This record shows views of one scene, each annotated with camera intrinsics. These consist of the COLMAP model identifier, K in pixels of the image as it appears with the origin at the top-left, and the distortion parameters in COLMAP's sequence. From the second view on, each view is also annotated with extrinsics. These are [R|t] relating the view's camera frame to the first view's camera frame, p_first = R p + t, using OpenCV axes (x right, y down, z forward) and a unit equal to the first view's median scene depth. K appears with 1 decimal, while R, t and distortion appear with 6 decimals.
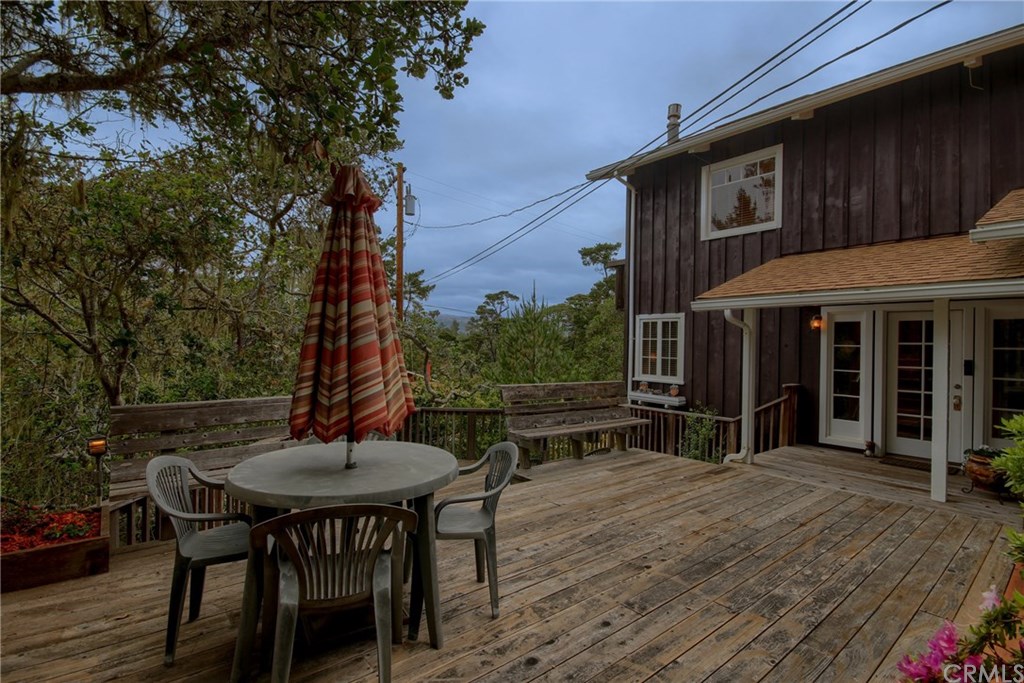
lens RADIAL K [[476.0, 0, 512.0], [0, 476.0, 341.5], [0, 0, 1]] dist [0.000049, -0.000079]
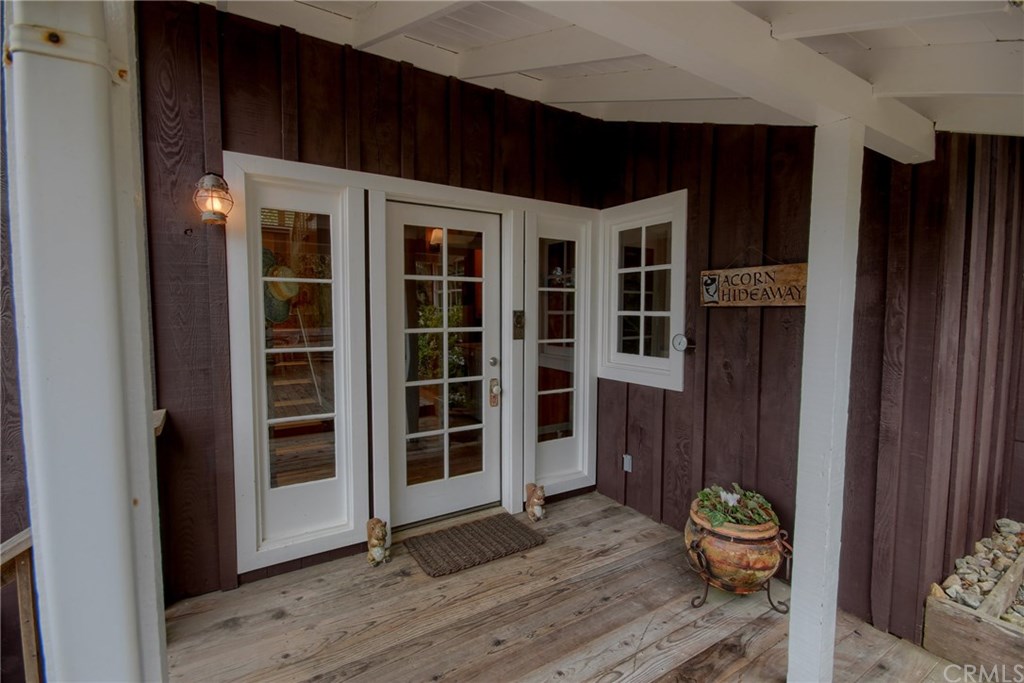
lens RADIAL K [[476.0, 0, 512.0], [0, 476.0, 341.5], [0, 0, 1]] dist [0.000049, -0.000079]
pose [[0.131965, -0.097971, 0.986401, 0.375058], [-0.015040, 0.994791, 0.100816, 0.017086], [-0.991140, -0.028139, 0.129805, 0.810618]]
